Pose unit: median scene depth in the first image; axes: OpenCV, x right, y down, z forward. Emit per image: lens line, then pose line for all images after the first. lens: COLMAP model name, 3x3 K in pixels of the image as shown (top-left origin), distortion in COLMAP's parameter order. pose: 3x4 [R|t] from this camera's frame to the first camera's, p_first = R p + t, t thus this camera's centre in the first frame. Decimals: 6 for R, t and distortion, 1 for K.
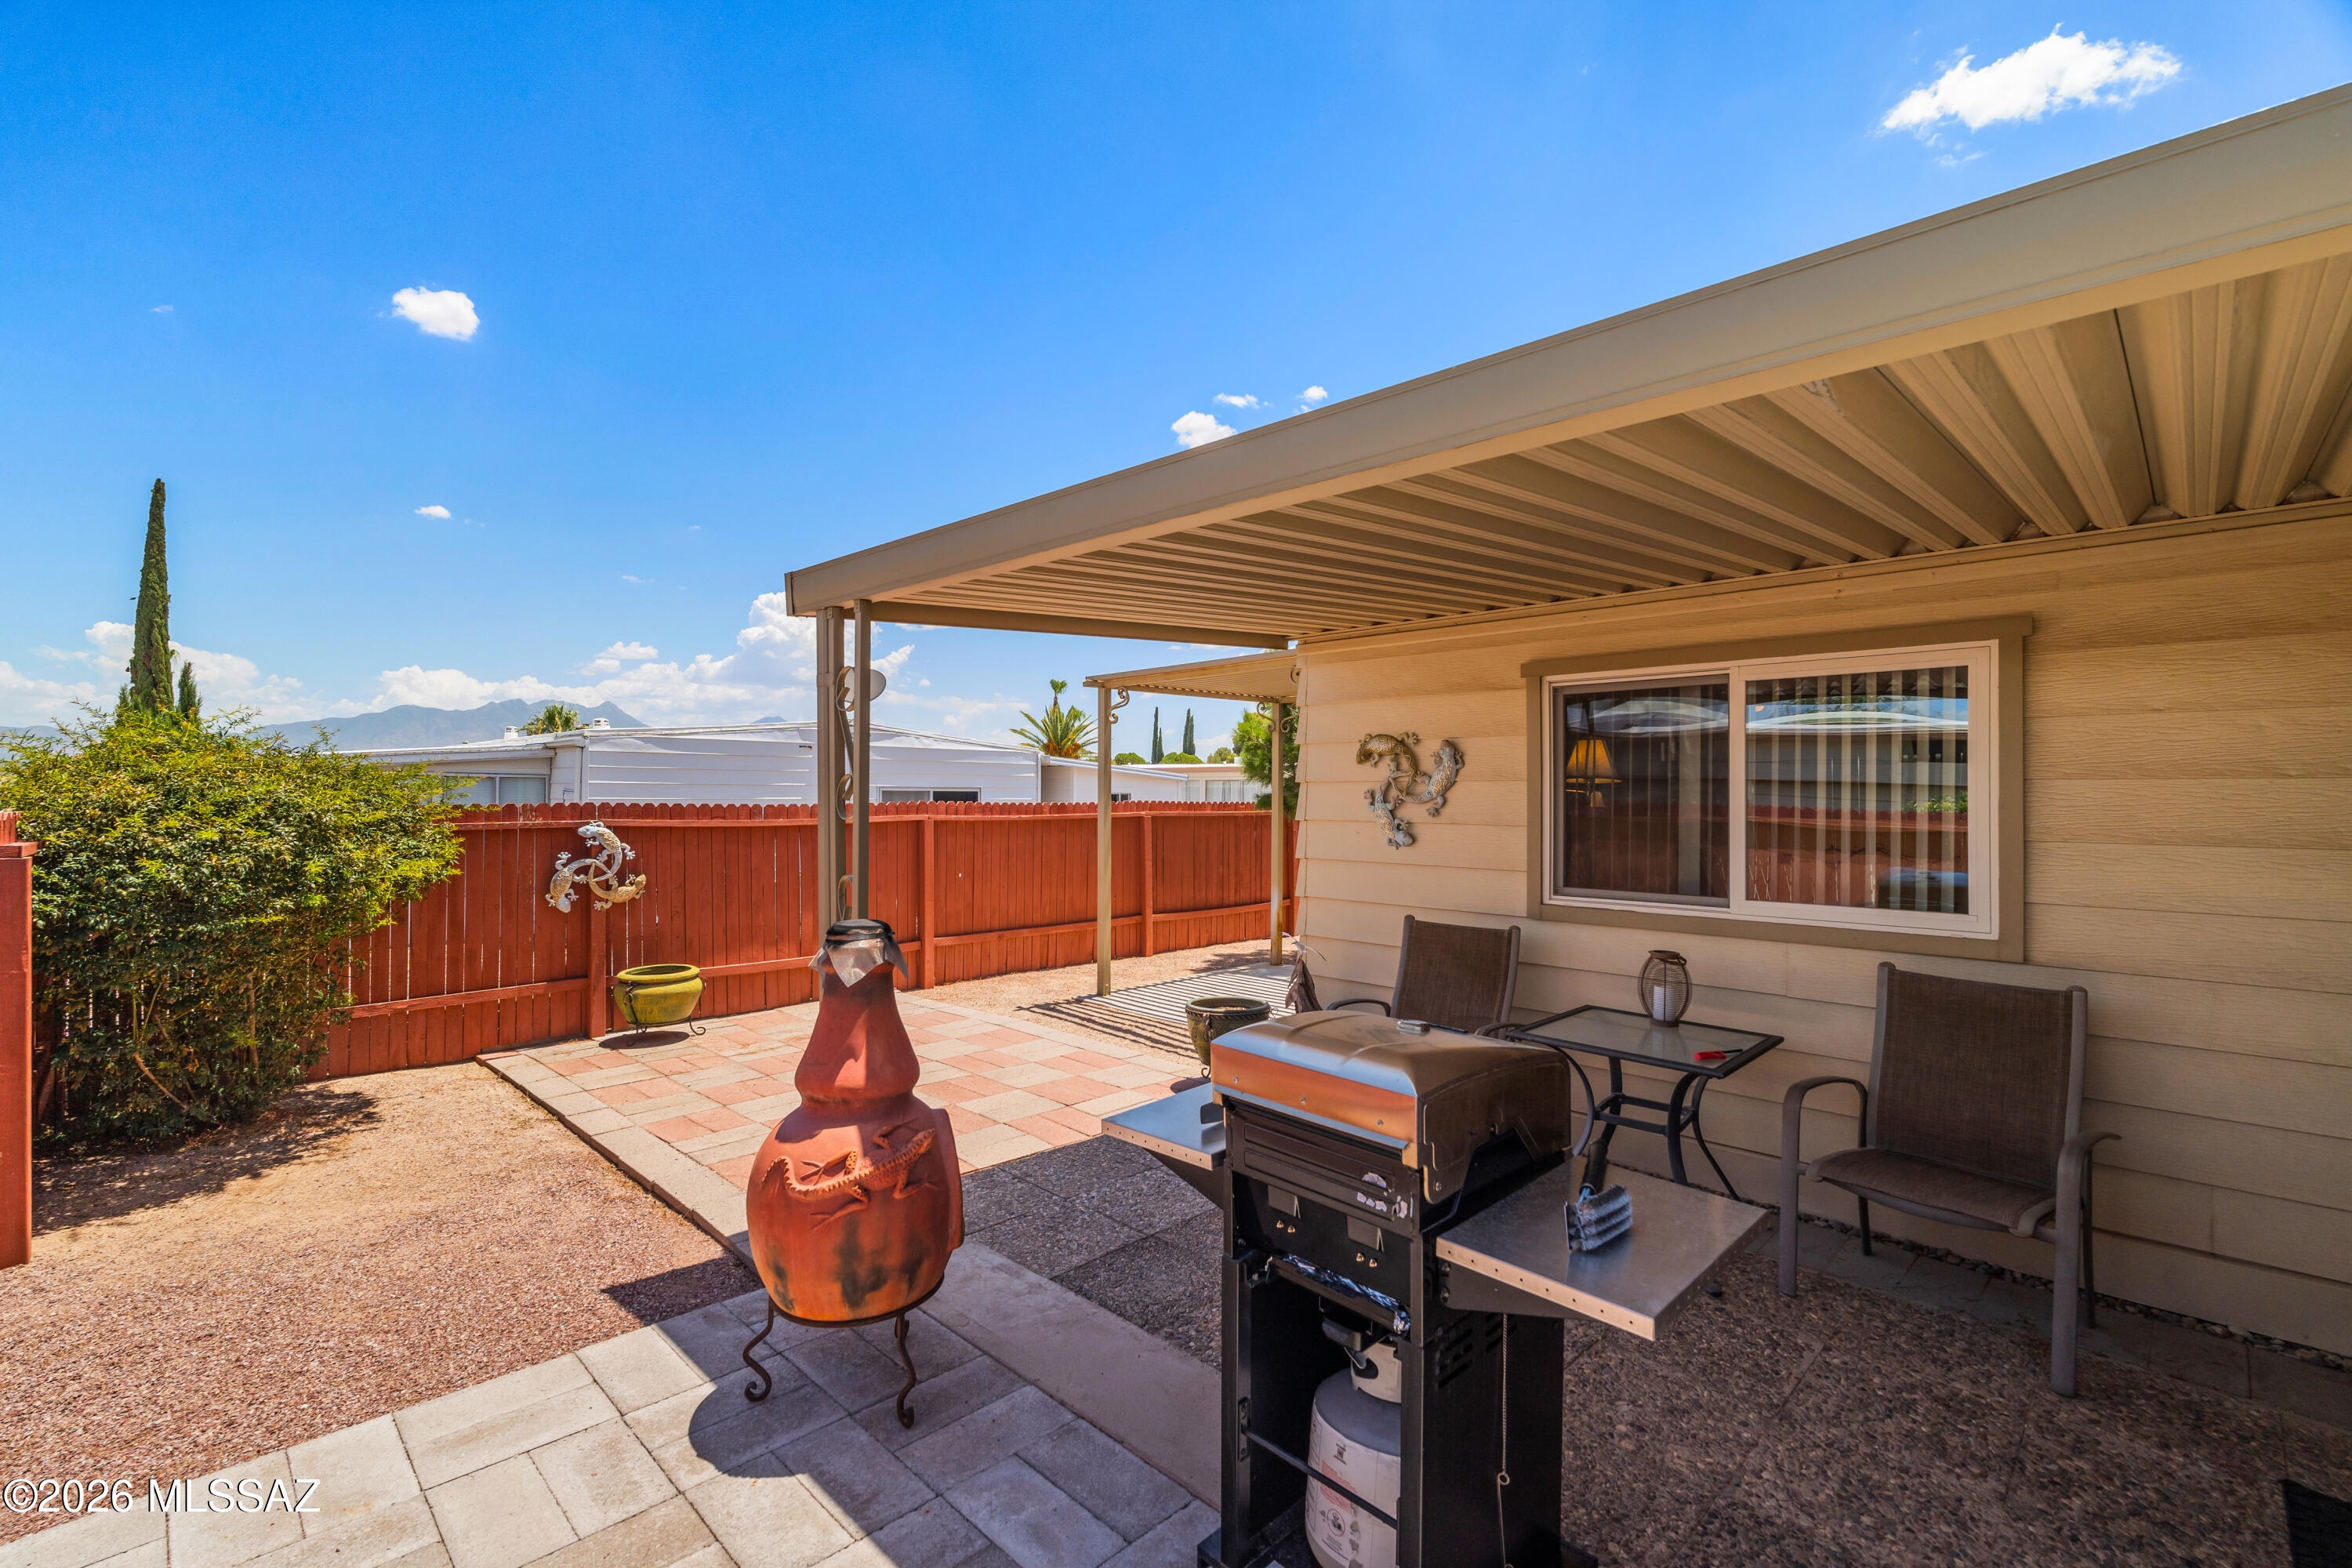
lens RADIAL K [[1033.9, 0, 1174.4], [0, 1033.9, 795.2], [0, 0, 1]] dist [-0.001668, 0.000124]
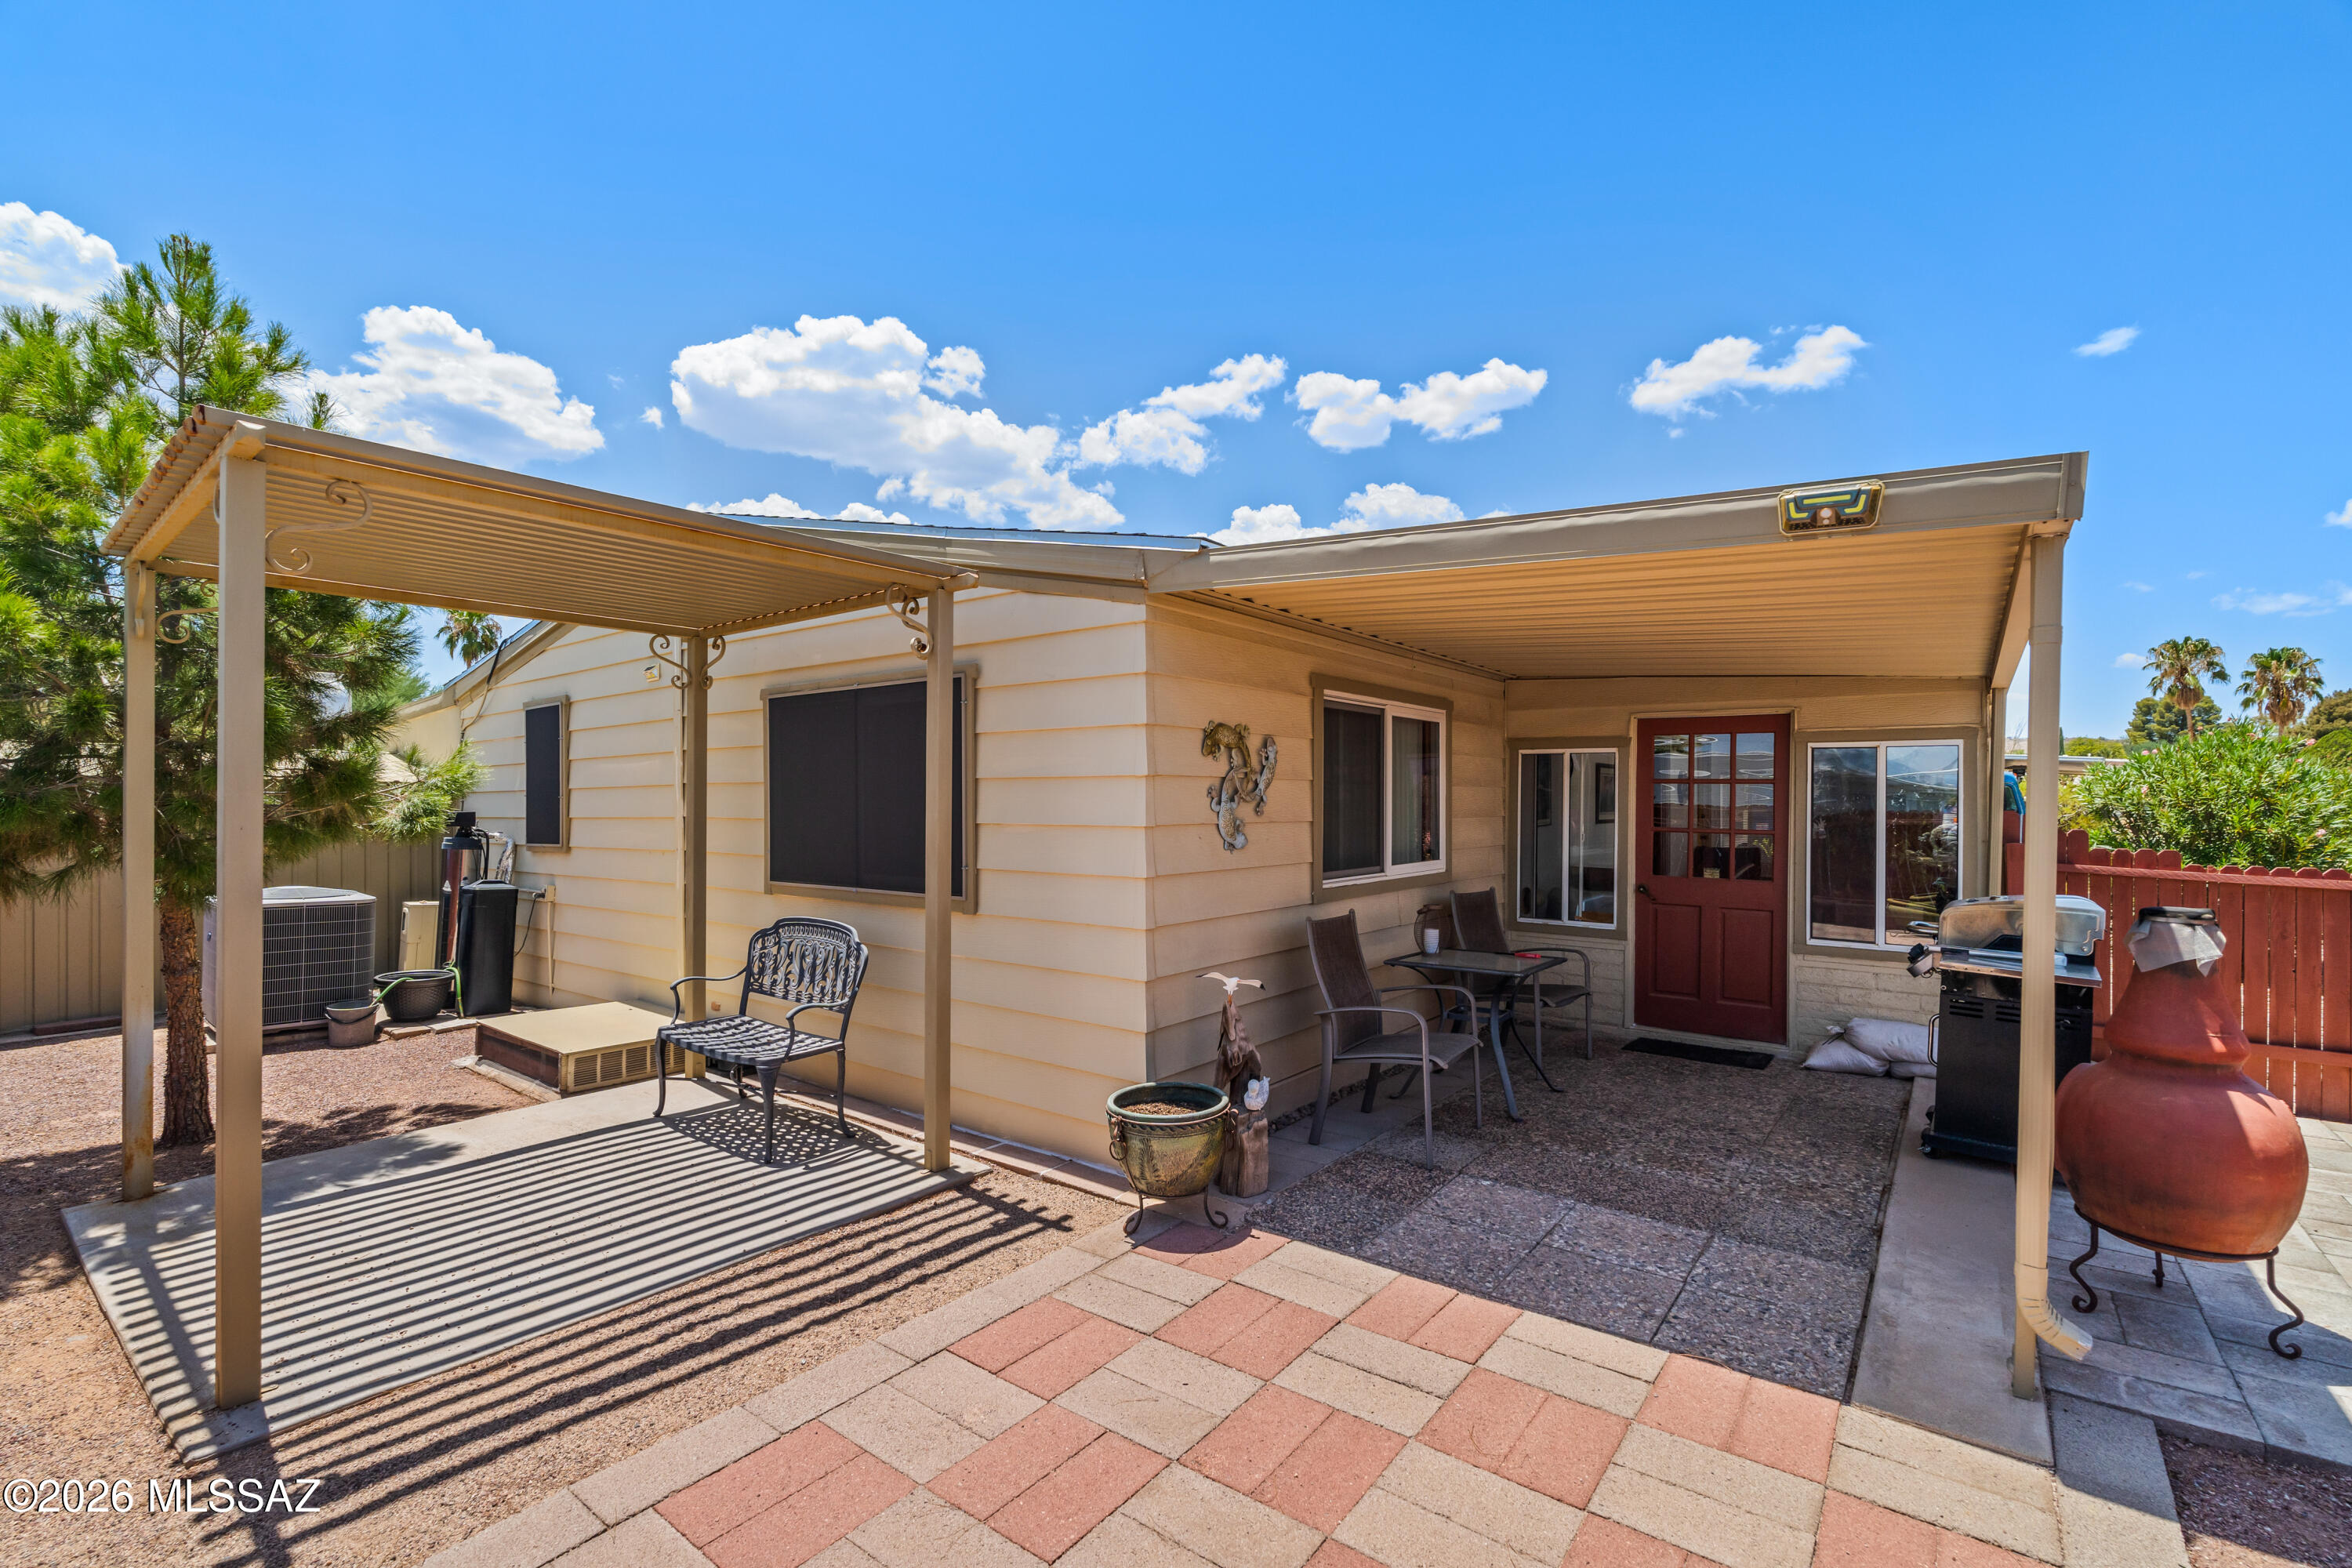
lens RADIAL K [[1033.9, 0, 1174.4], [0, 1033.9, 795.2], [0, 0, 1]] dist [-0.001668, 0.000124]
pose [[-0.131582, 0.003460, 0.991299, -0.731868], [0.003225, 0.999990, -0.003062, 0.005022], [-0.991300, 0.002794, -0.131592, 1.277864]]
